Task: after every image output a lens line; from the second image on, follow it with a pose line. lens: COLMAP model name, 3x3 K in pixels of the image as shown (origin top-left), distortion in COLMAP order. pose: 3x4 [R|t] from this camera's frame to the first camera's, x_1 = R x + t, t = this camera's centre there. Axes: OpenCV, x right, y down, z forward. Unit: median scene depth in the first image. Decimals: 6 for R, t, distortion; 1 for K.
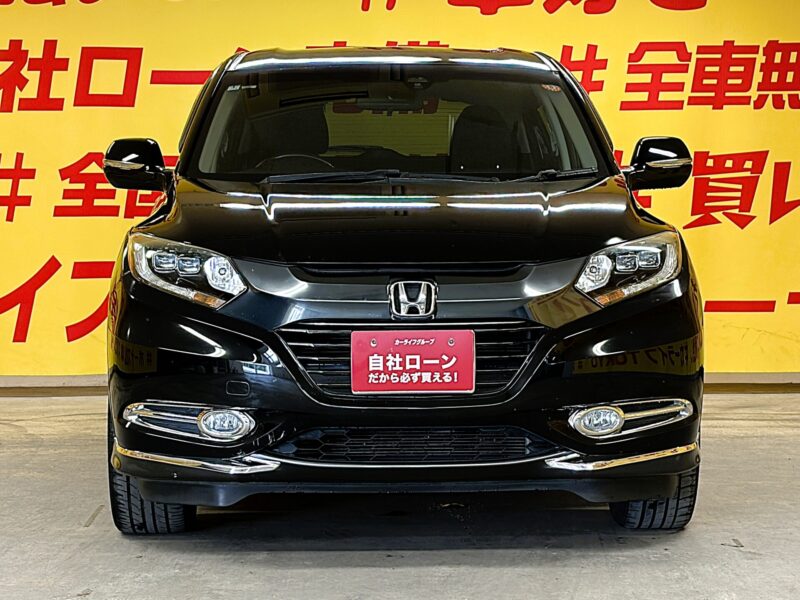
lens RADIAL K [[2036.4, 0, 400.0], [0, 2036.4, 300.0], [0, 0, 1]] dist [0.116360, -0.418007]
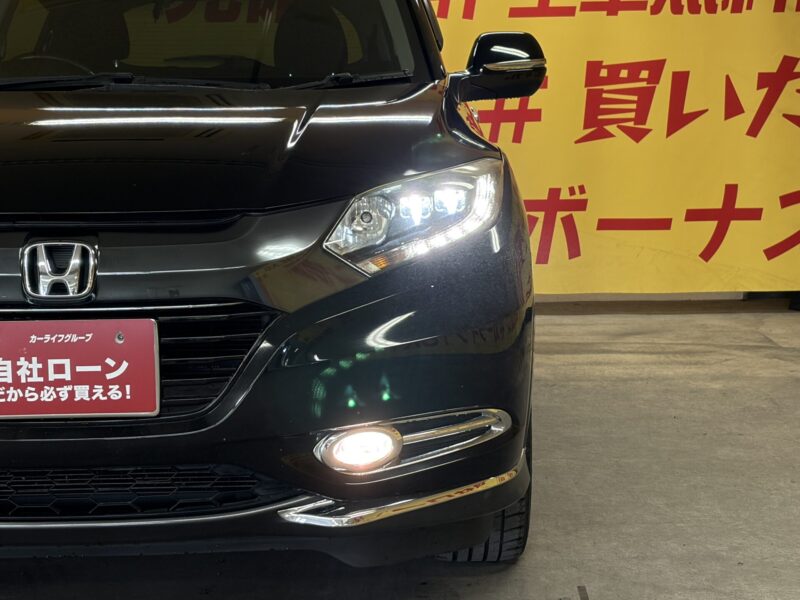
lens RADIAL K [[1599.7, 0, 400.0], [0, 1599.7, 300.0], [0, 0, 1]] dist [0.146697, -0.082146]
pose [[0.999980, -0.006313, -0.000271, 0.109703], [0.006317, 0.997786, 0.066208, -0.023223], [-0.000148, -0.066208, 0.997806, 0.480588]]
